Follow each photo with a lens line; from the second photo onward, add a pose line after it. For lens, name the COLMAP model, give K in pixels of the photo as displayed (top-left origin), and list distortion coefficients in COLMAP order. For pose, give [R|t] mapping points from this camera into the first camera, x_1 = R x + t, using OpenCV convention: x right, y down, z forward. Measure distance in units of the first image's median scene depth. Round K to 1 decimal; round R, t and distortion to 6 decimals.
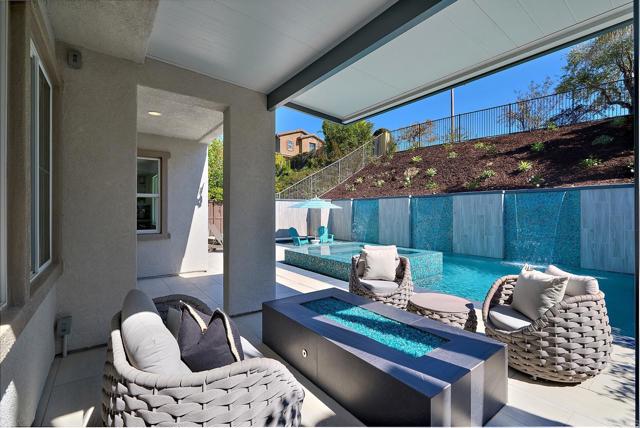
lens RADIAL K [[282.7, 0, 320.0], [0, 282.7, 214.0], [0, 0, 1]] dist [-0.000916, -0.000236]
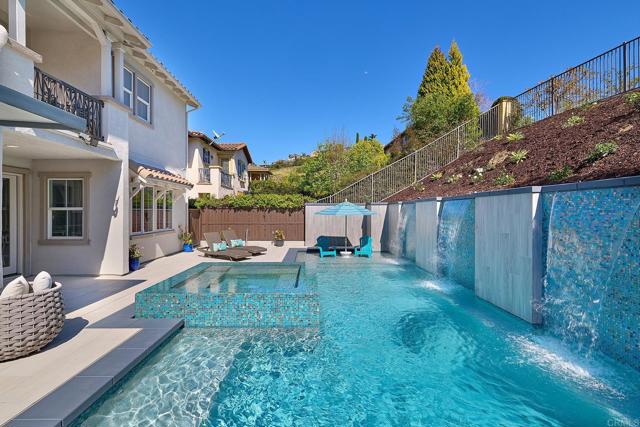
lens RADIAL K [[294.1, 0, 320.0], [0, 294.1, 213.5], [0, 0, 1]] dist [-0.000481, -0.000240]
pose [[0.816482, 0.006943, -0.577329, 0.589146], [-0.008317, 0.999965, 0.000264, -0.030282], [0.577311, 0.004586, 0.816511, 0.332845]]
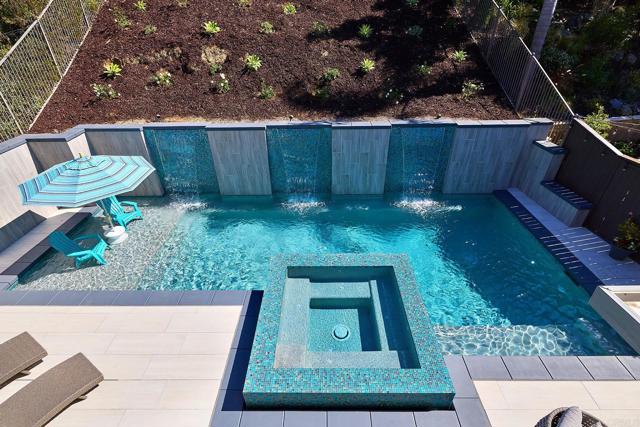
lens RADIAL K [[316.9, 0, 320.0], [0, 316.9, 213.5], [0, 0, 1]] dist [0.003461, 0.000439]
pose [[0.608577, -0.424984, 0.670092, -0.225674], [0.015930, 0.850855, 0.525159, -0.334336], [-0.793335, -0.308925, 0.524581, 0.536785]]
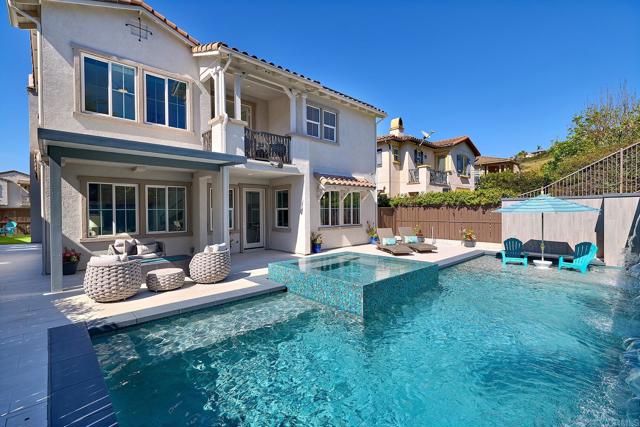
lens RADIAL K [[294.1, 0, 320.0], [0, 294.1, 213.5], [0, 0, 1]] dist [-0.000481, -0.000240]
pose [[0.105530, 0.010292, -0.994363, 0.816104], [-0.000089, 0.999947, 0.010340, -0.030162], [0.994416, -0.001003, 0.105525, 0.598488]]
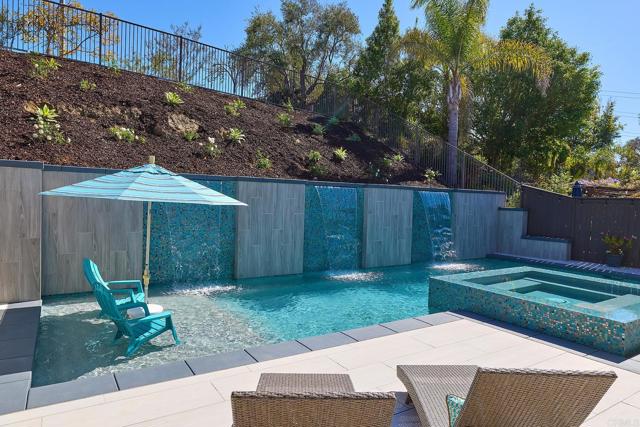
lens RADIAL K [[412.4, 0, 336.3], [0, 412.4, 203.5], [0, 0, 1]] dist [-0.002046, -0.000889]
pose [[0.055759, -0.005406, 0.998430, -0.579329], [-0.017426, 0.999828, 0.006387, -0.031994], [-0.998292, -0.017754, 0.055655, 1.072612]]
